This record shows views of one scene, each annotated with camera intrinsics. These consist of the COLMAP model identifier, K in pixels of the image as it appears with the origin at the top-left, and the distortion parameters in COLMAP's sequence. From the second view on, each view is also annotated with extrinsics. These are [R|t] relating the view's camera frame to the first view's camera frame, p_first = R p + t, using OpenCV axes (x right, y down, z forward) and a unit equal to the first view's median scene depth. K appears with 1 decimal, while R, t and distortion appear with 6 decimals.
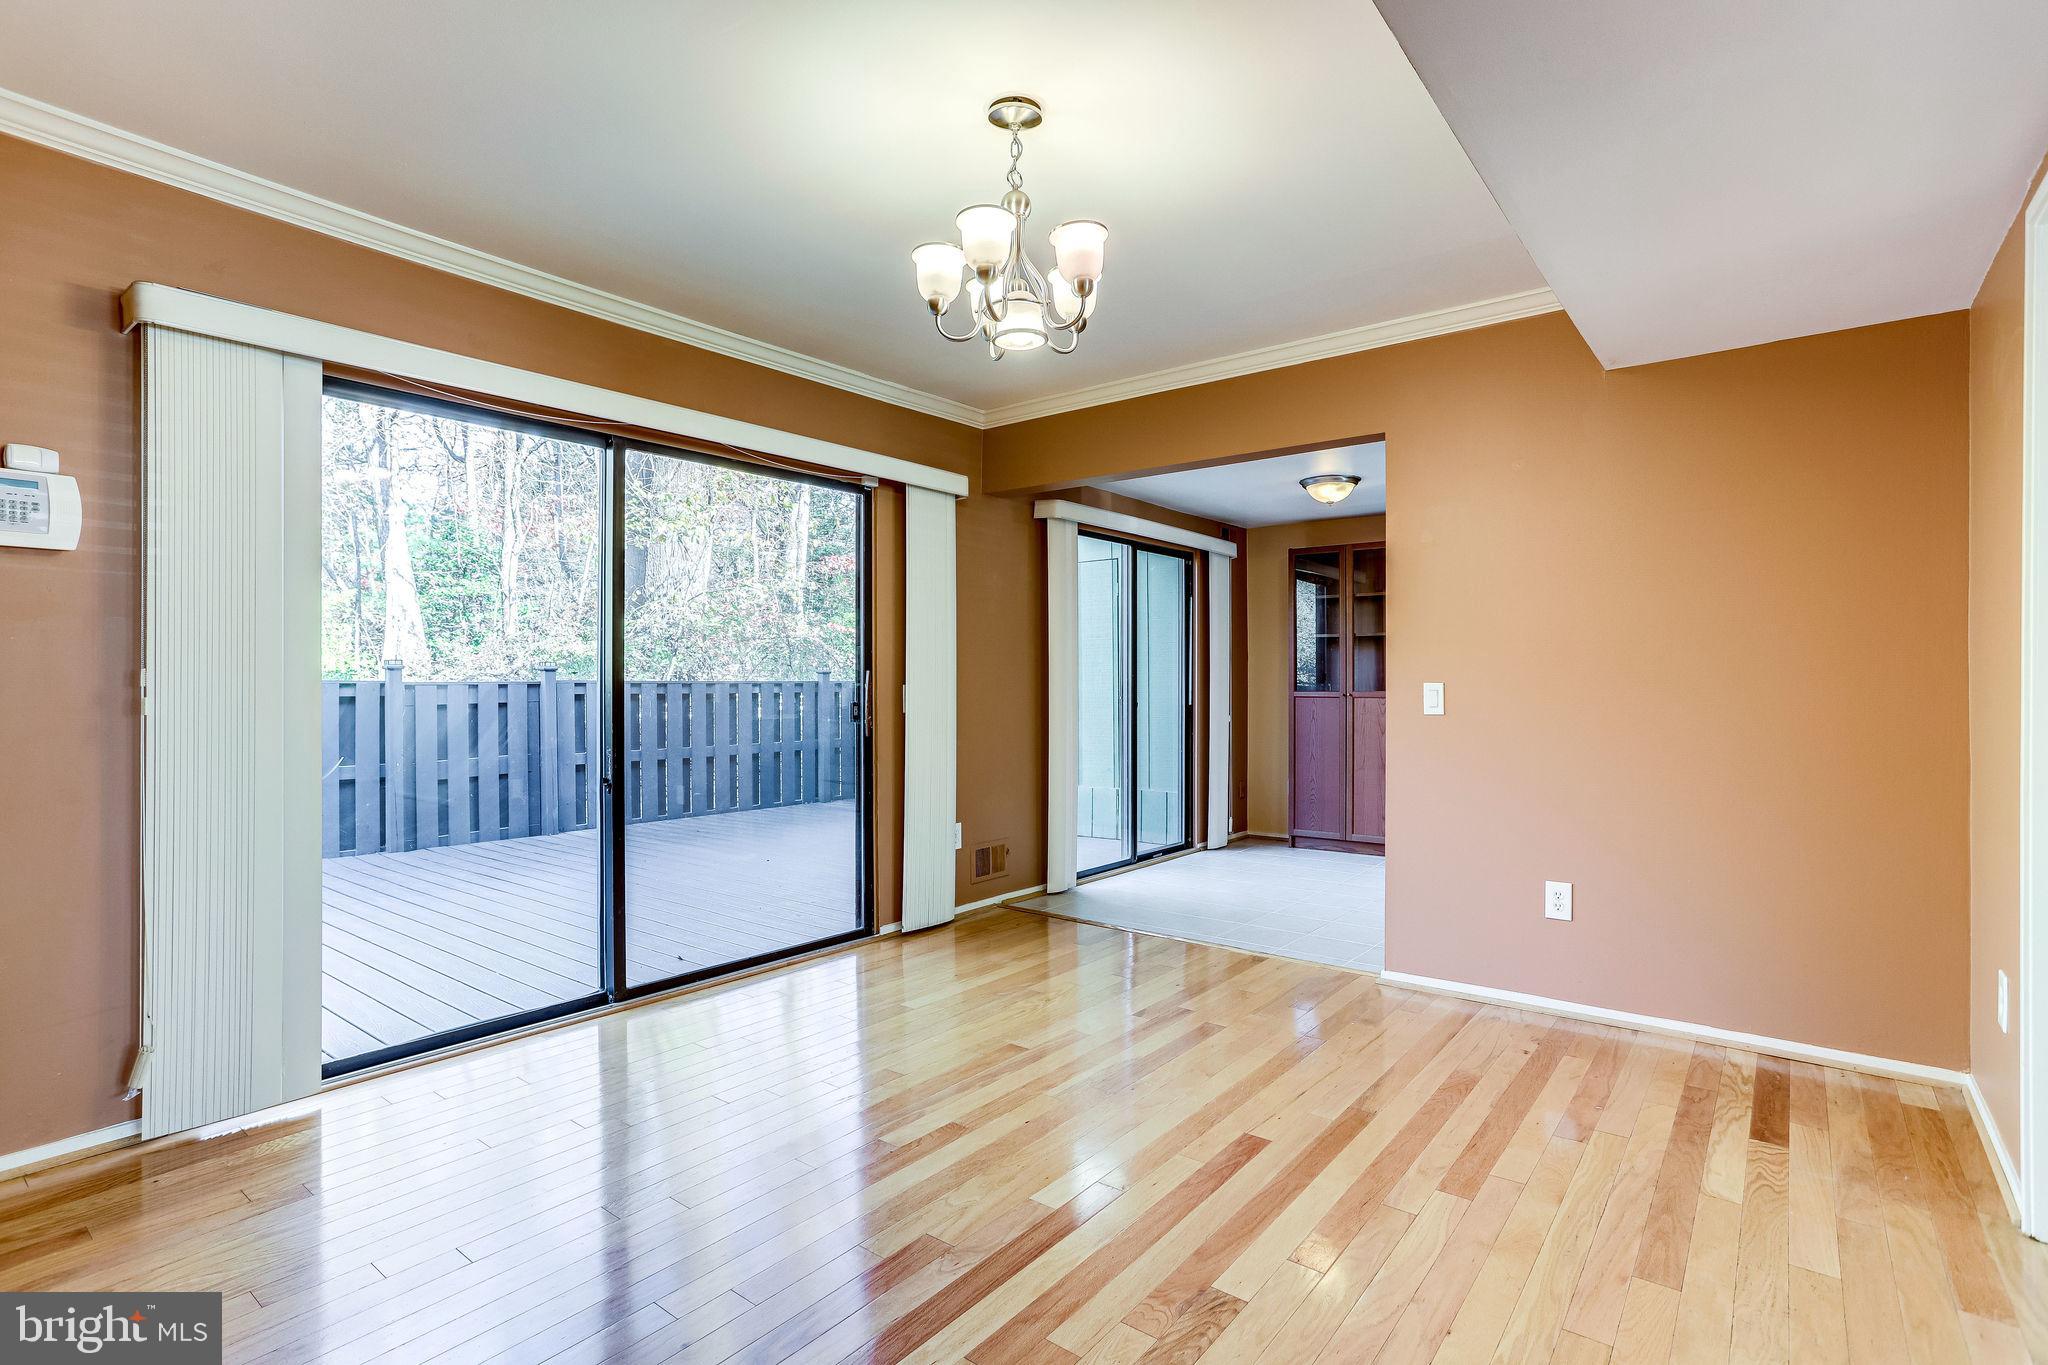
lens RADIAL K [[995.7, 0, 1019.2], [0, 995.7, 676.2], [0, 0, 1]] dist [-0.050583, 0.023290]
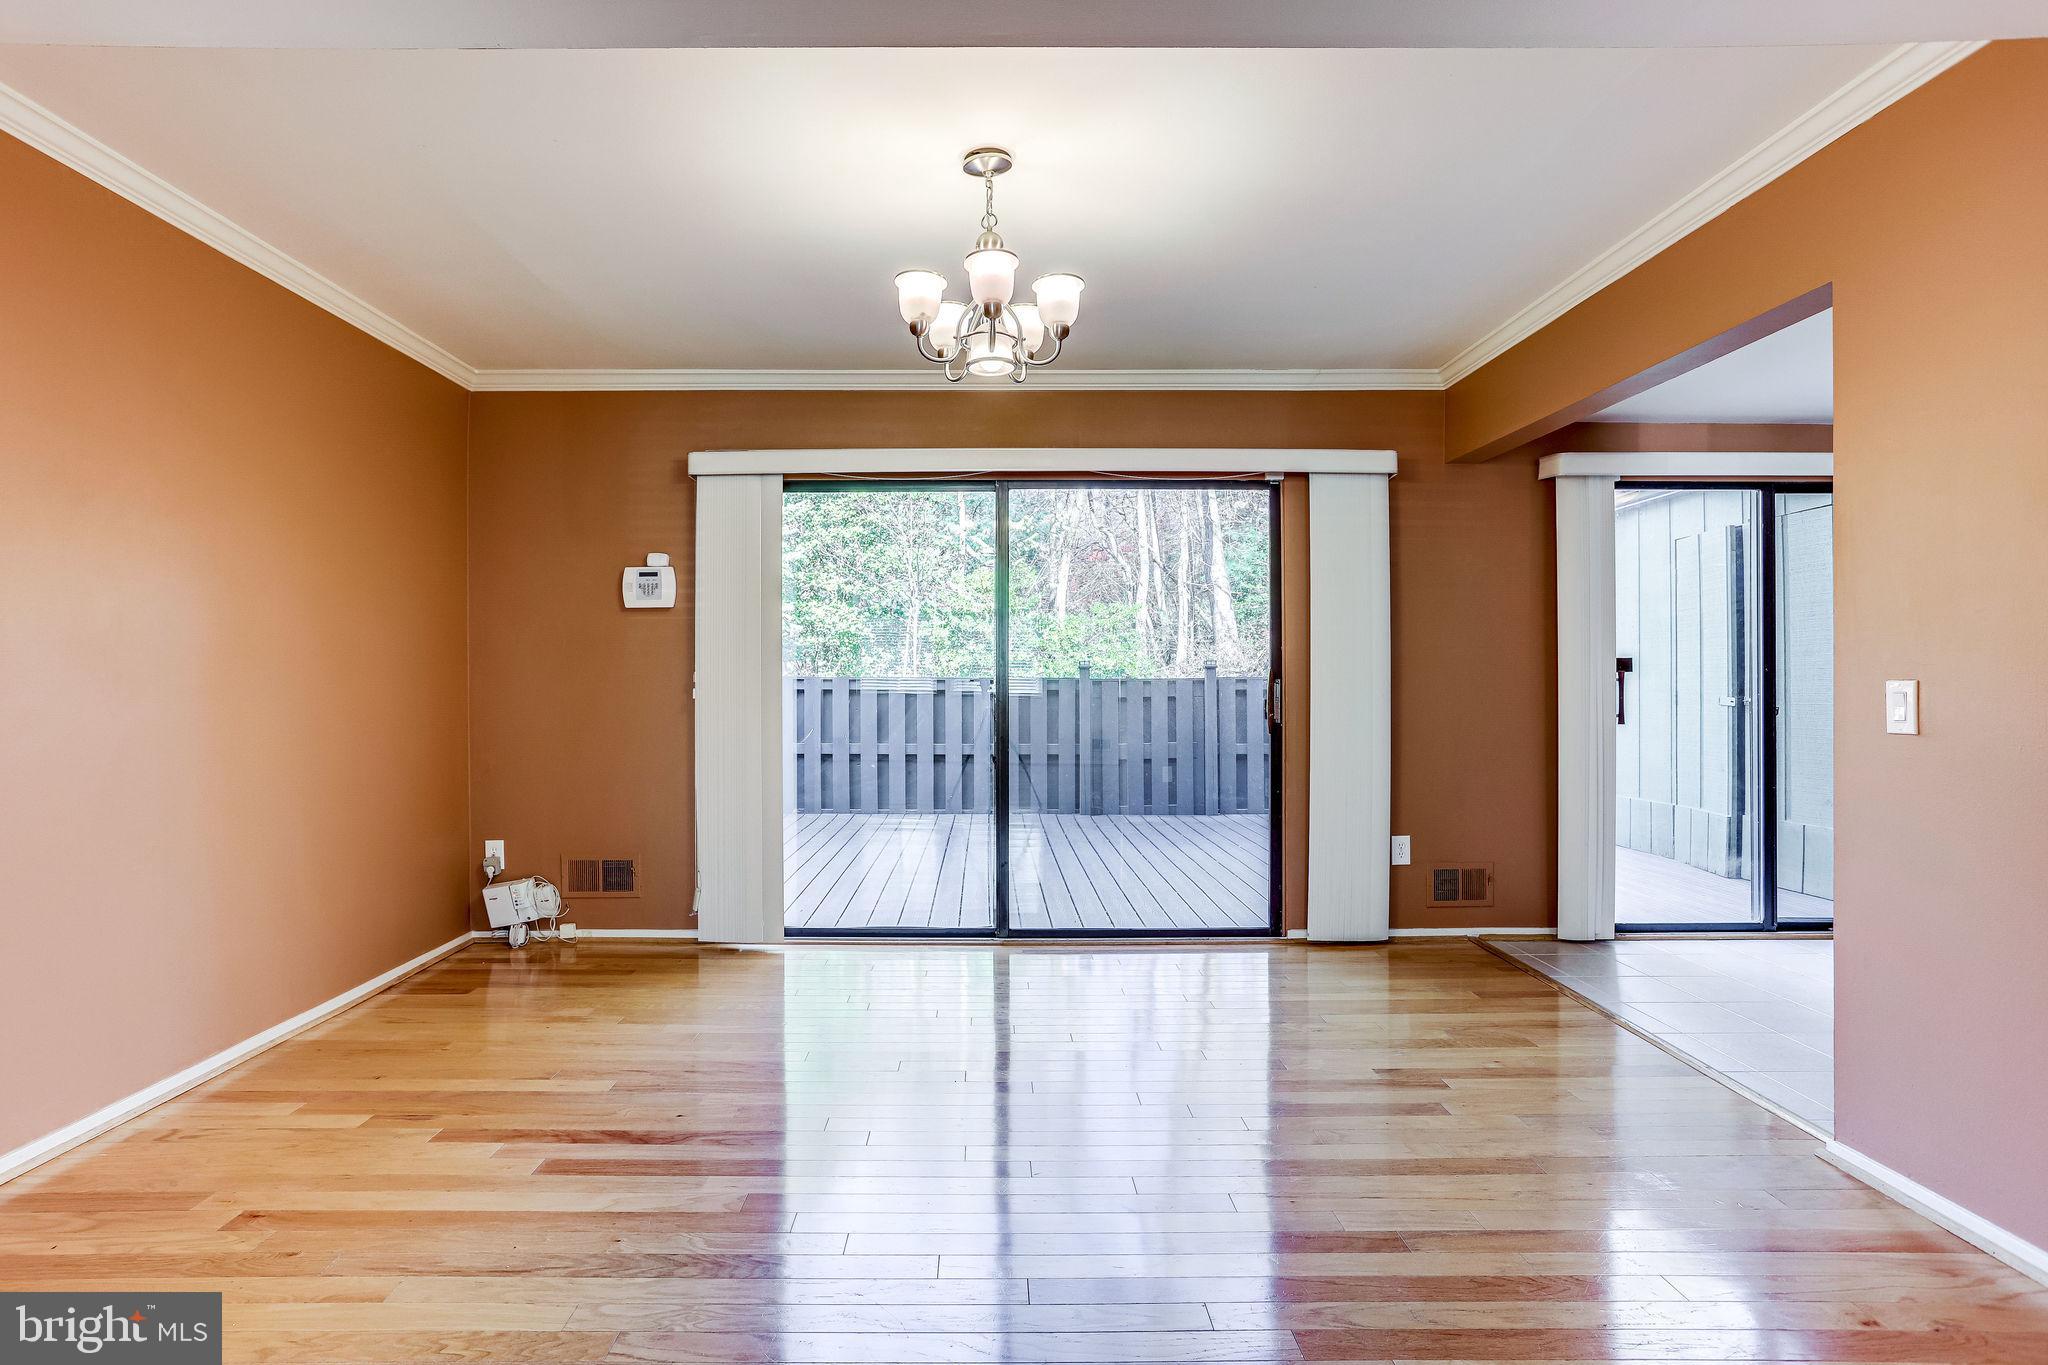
lens RADIAL K [[995.7, 0, 977.2], [0, 995.7, 679.7], [0, 0, 1]] dist [-0.050583, 0.023290]
pose [[0.615231, 0.000277, -0.788347, 0.438369], [0.005396, 0.999975, 0.004563, 0.000116], [0.788329, -0.007061, 0.615214, 0.160568]]
